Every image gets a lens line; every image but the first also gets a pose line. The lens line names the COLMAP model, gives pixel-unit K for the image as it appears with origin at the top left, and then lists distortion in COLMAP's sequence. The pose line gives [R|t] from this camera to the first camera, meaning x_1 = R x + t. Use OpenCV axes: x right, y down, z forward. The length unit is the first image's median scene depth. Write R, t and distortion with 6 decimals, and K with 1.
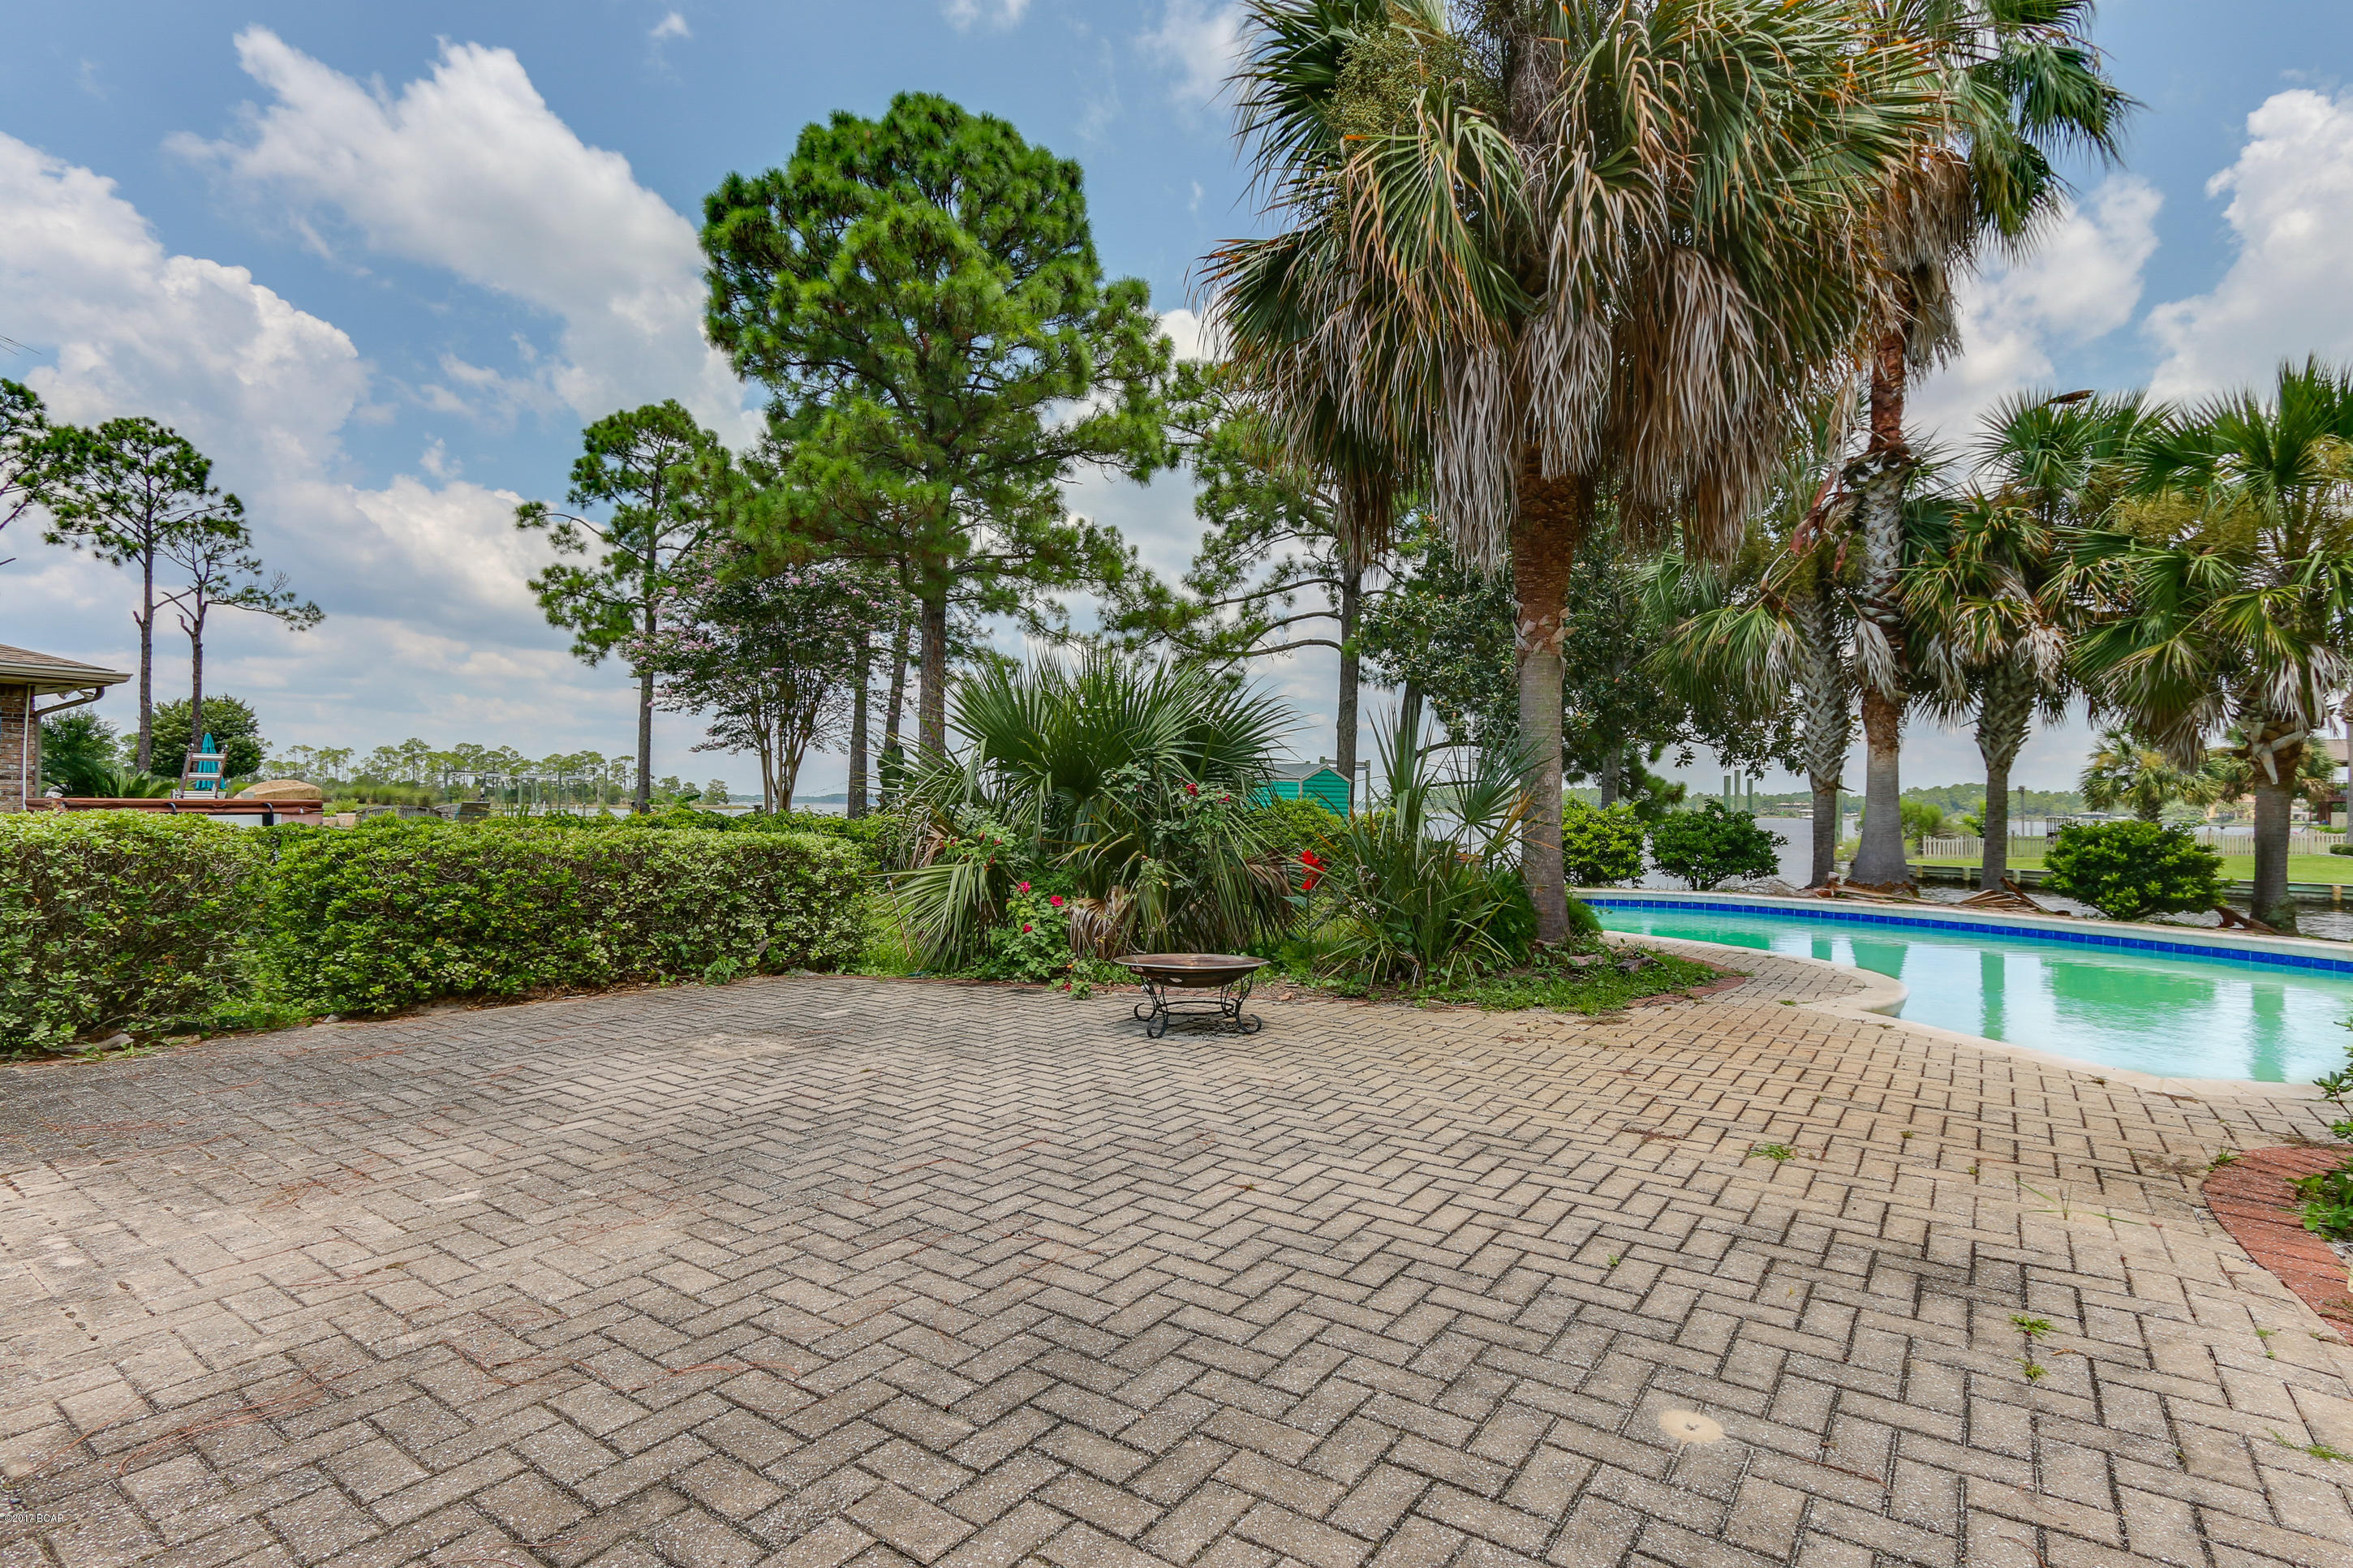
lens RADIAL K [[1134.4, 0, 1226.8], [0, 1134.4, 800.8], [0, 0, 1]] dist [-0.023435, 0.000566]
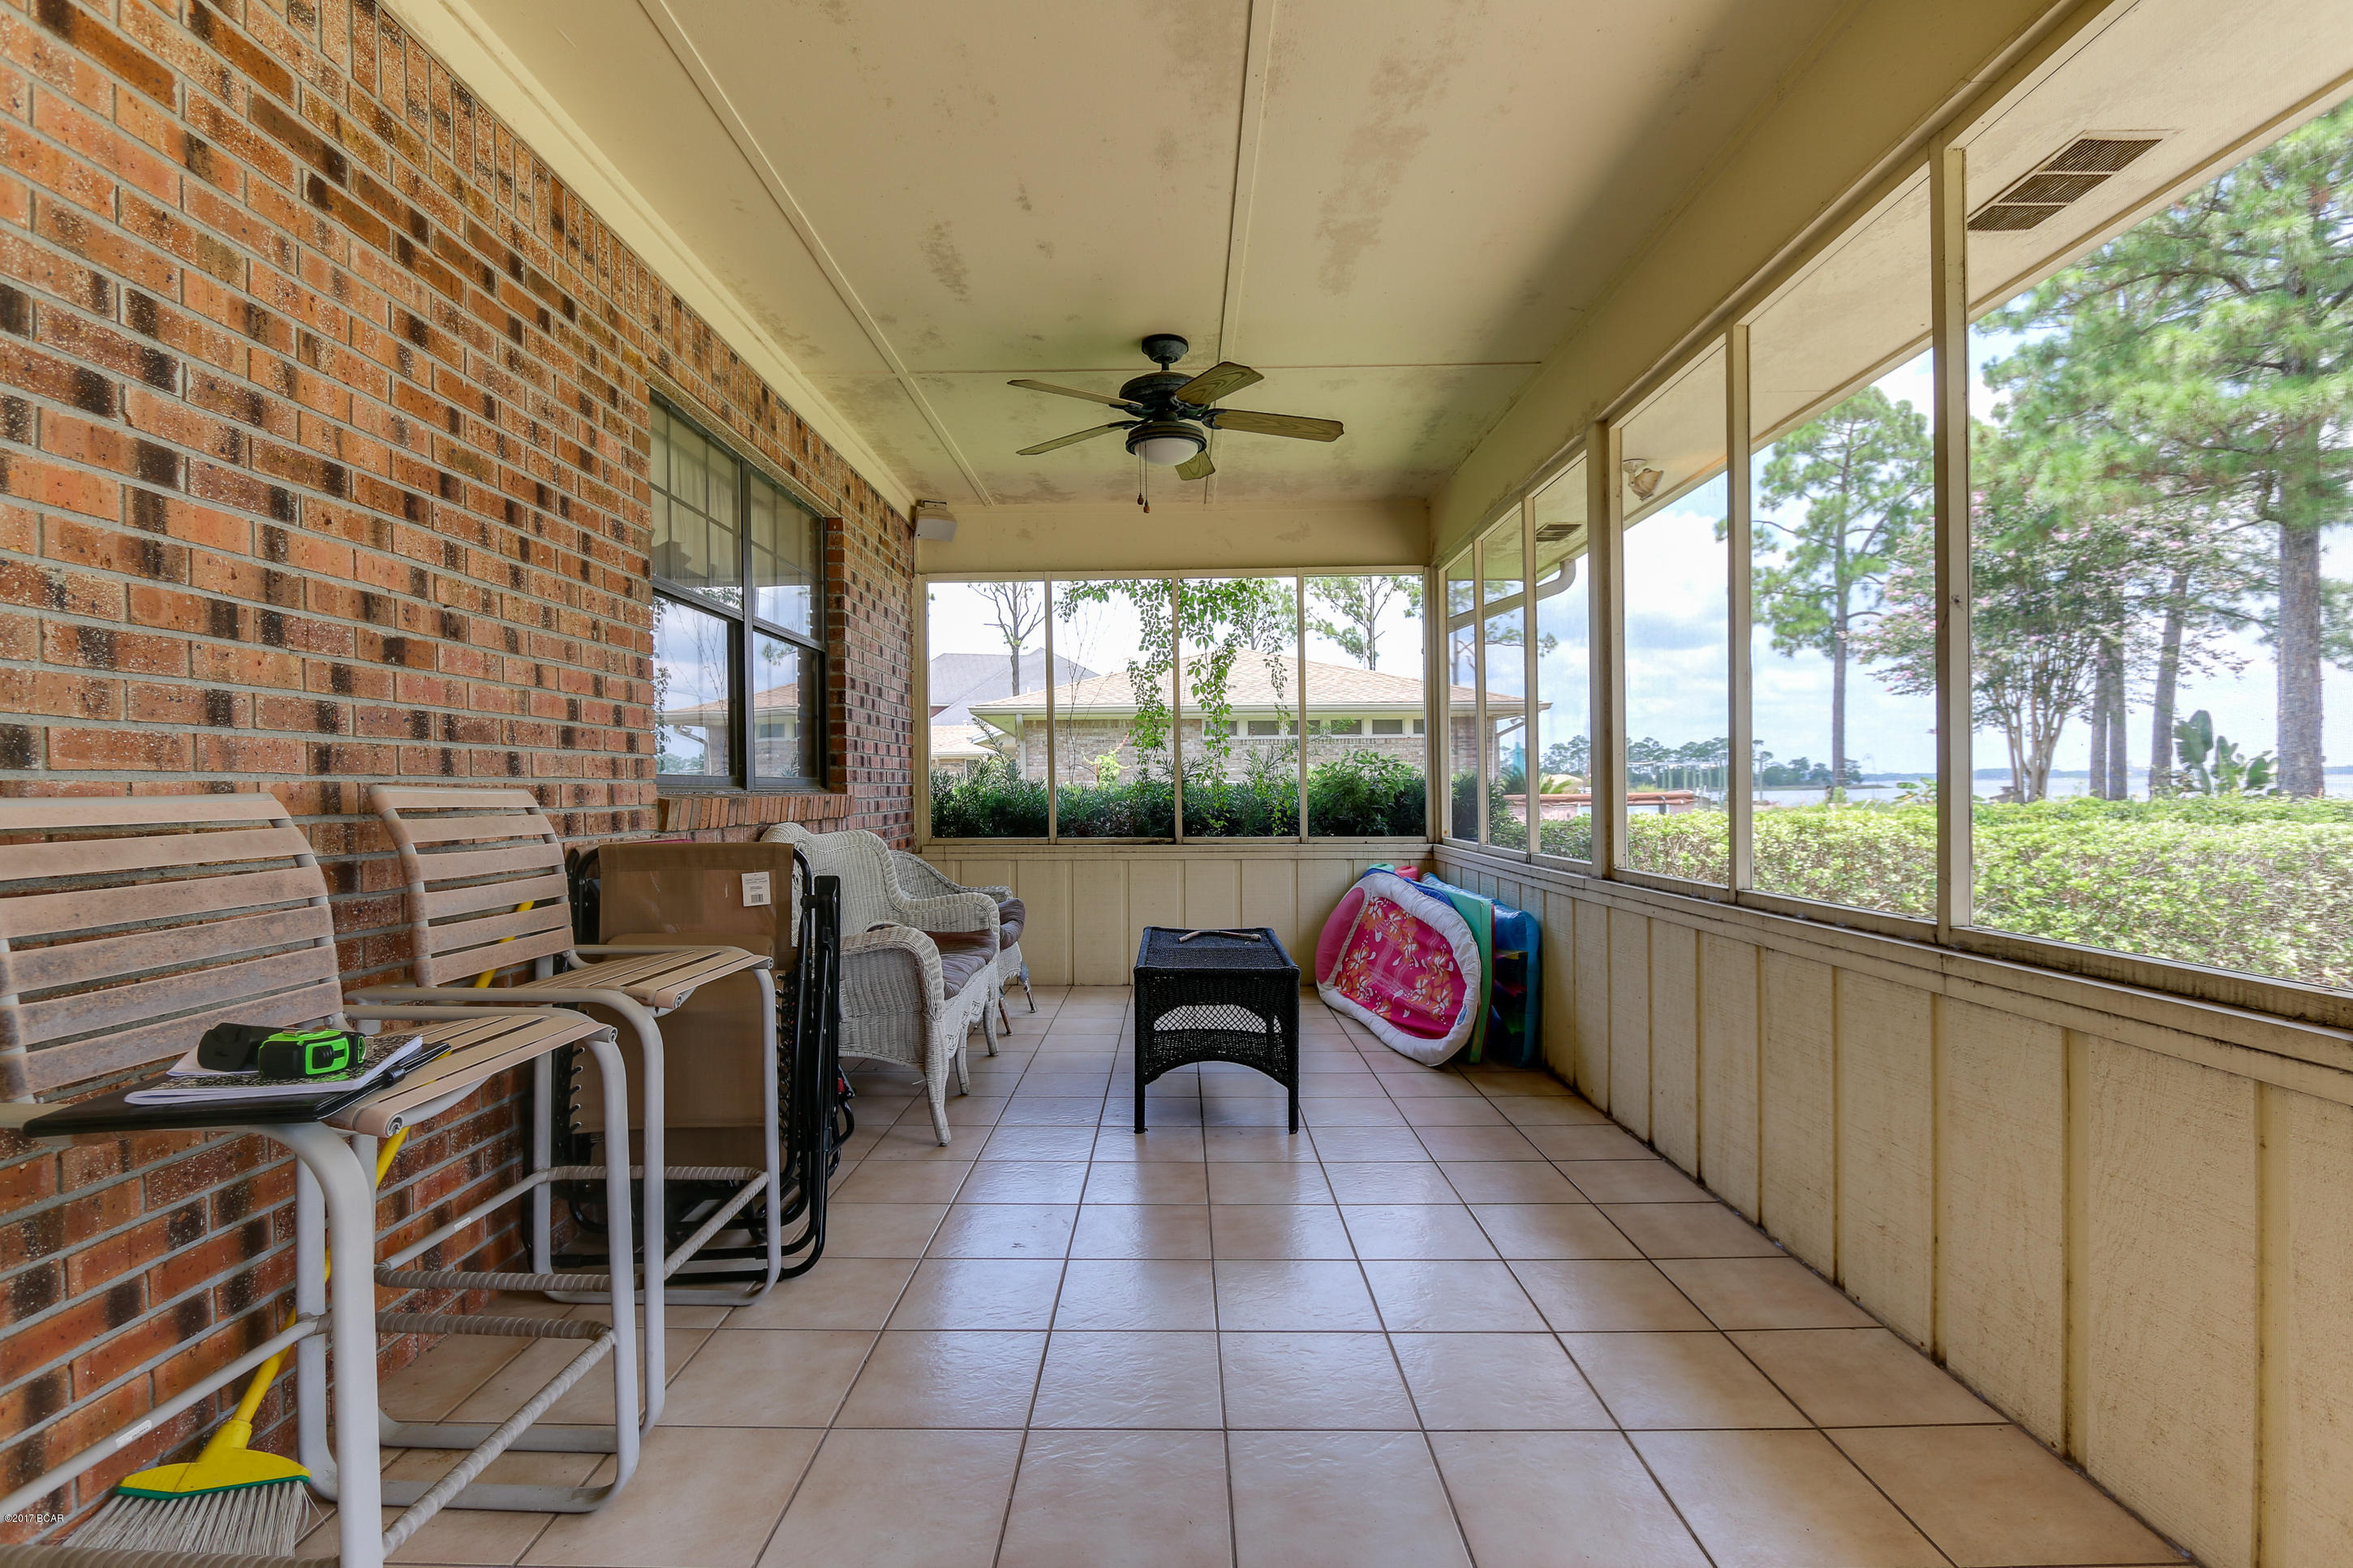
lens RADIAL K [[1086.5, 0, 1178.4], [0, 1086.5, 800.3], [0, 0, 1]] dist [-0.030588, 0.006562]
pose [[0.557248, -0.011945, -0.830260, -0.136746], [0.025358, 0.999675, 0.002637, -0.009238], [0.829959, -0.022523, 0.557369, -0.115762]]
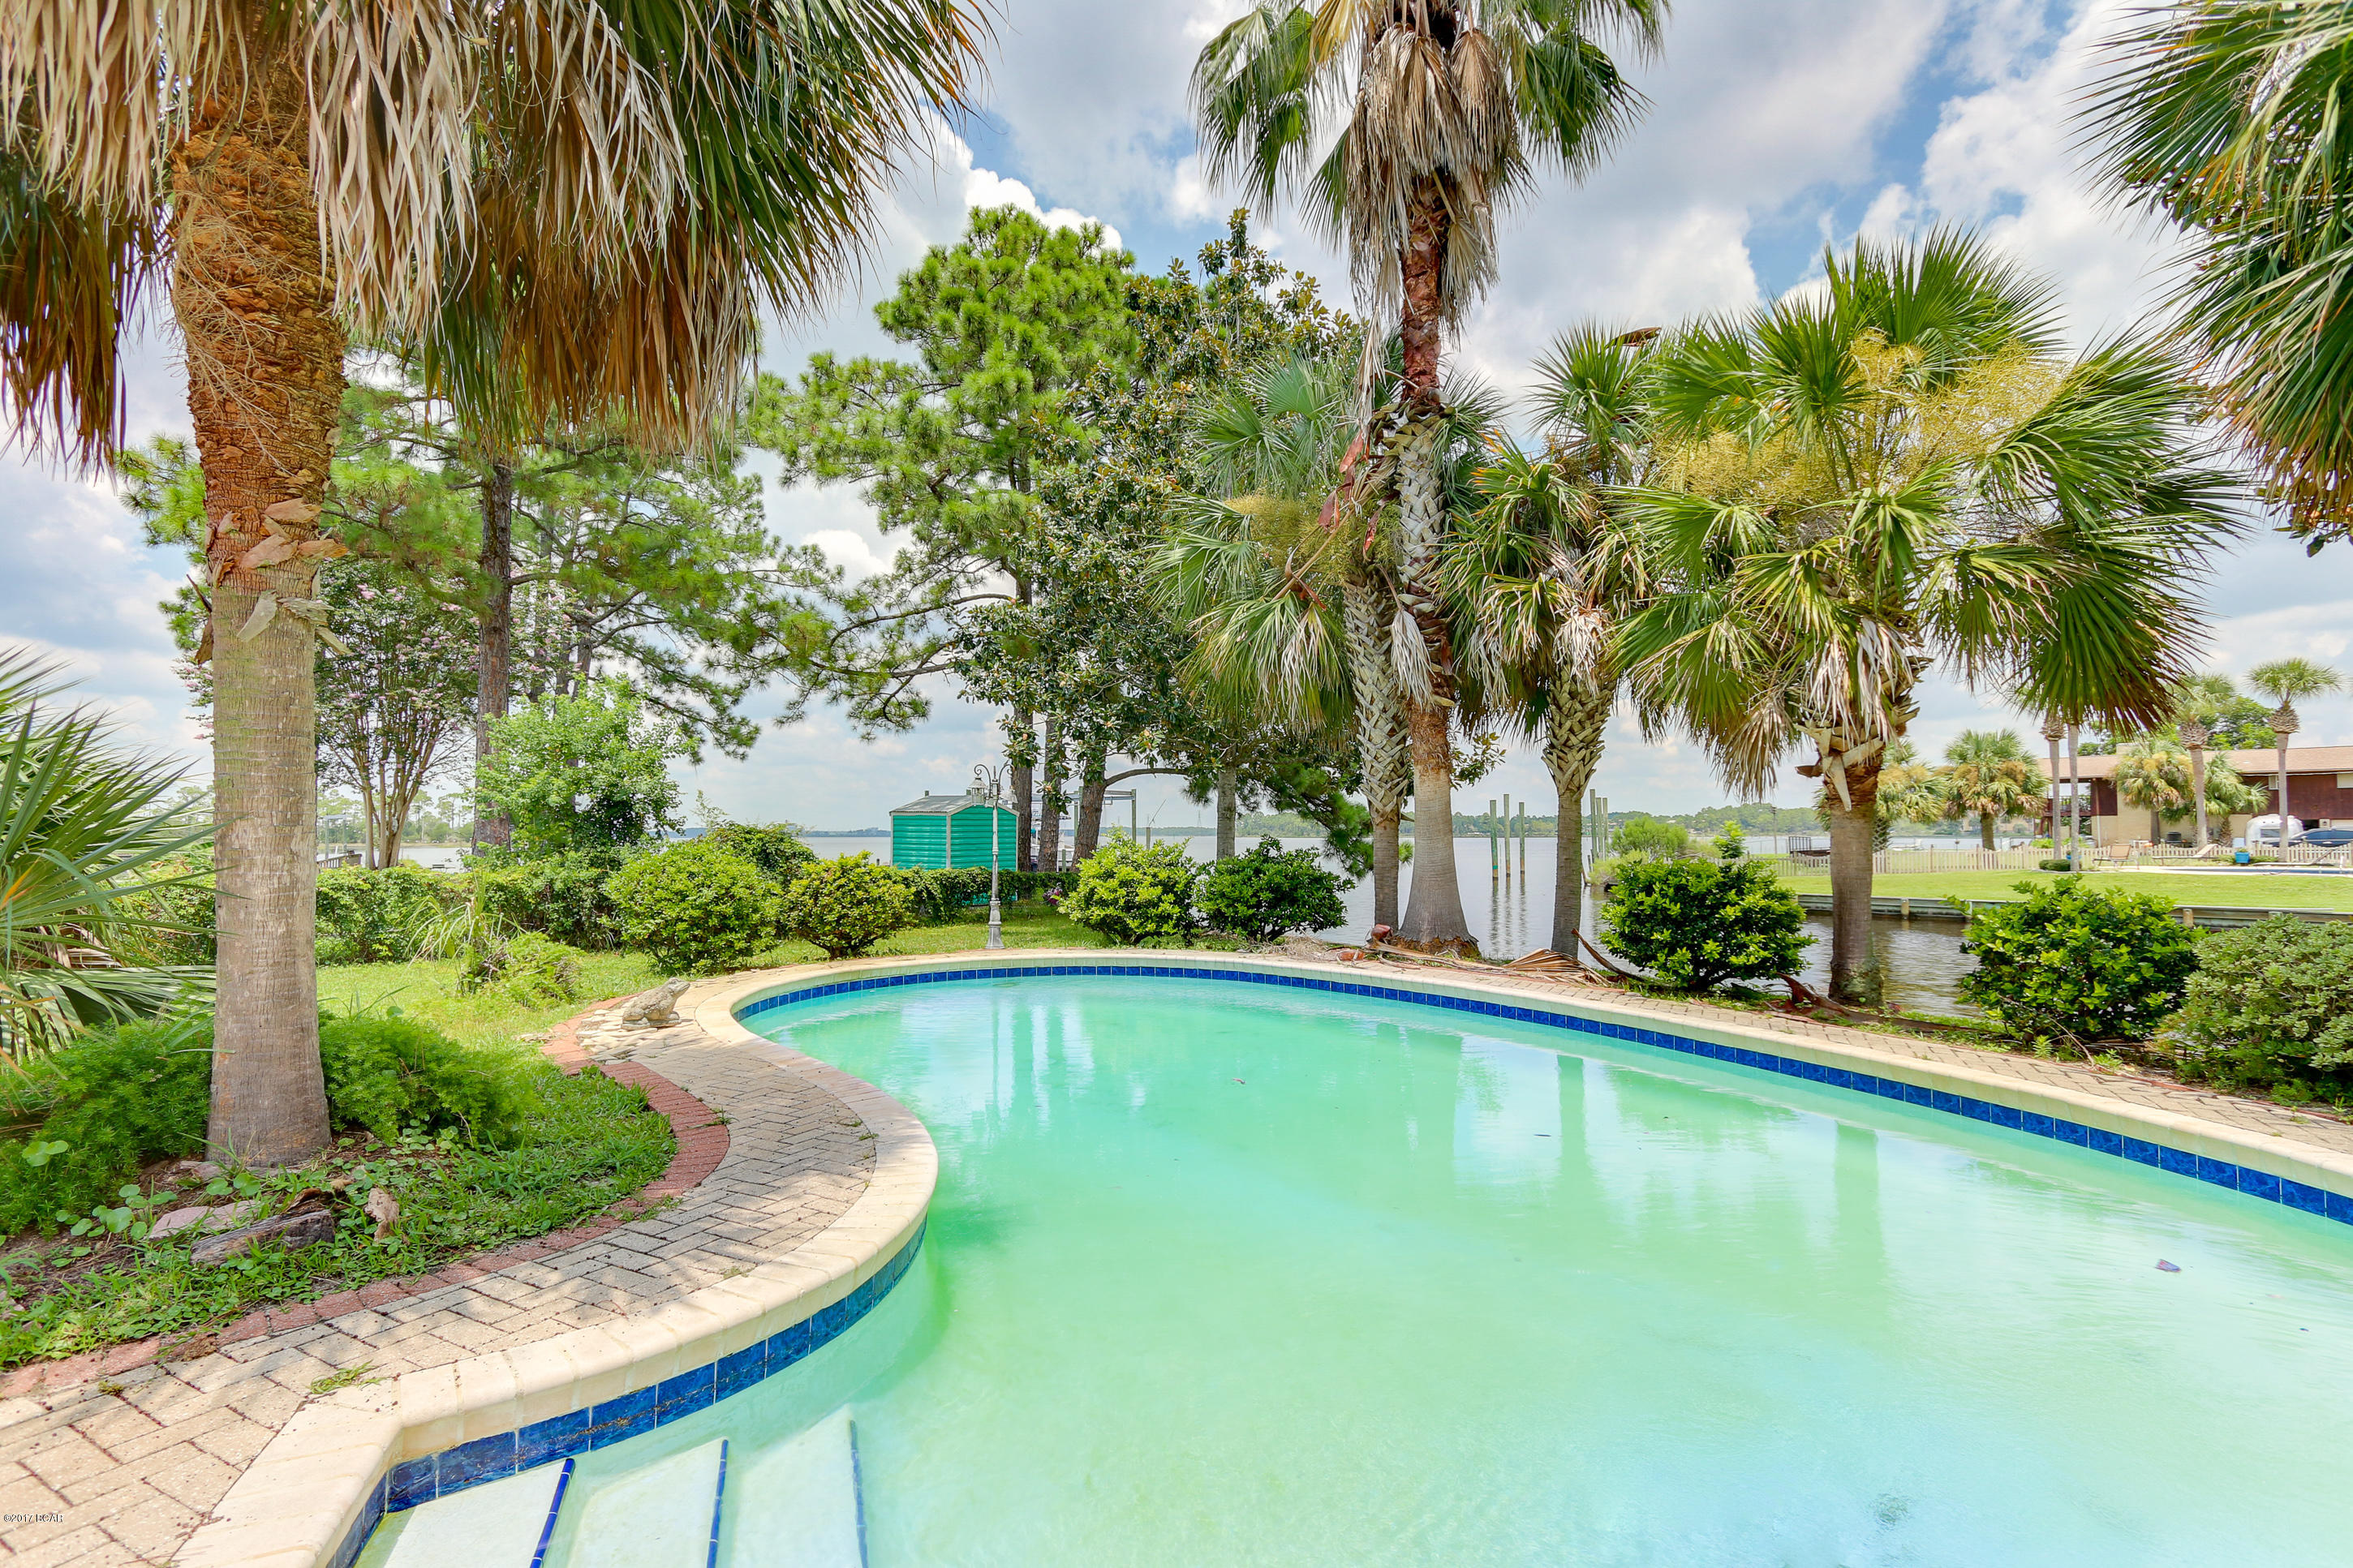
lens RADIAL K [[1086.5, 0, 1172.3], [0, 1086.5, 794.3], [0, 0, 1]] dist [-0.030588, 0.006562]
pose [[0.996413, -0.012876, 0.083644, 0.299378], [0.015445, 0.999427, -0.030133, -0.008081], [-0.083208, 0.031316, 0.996040, 0.220589]]
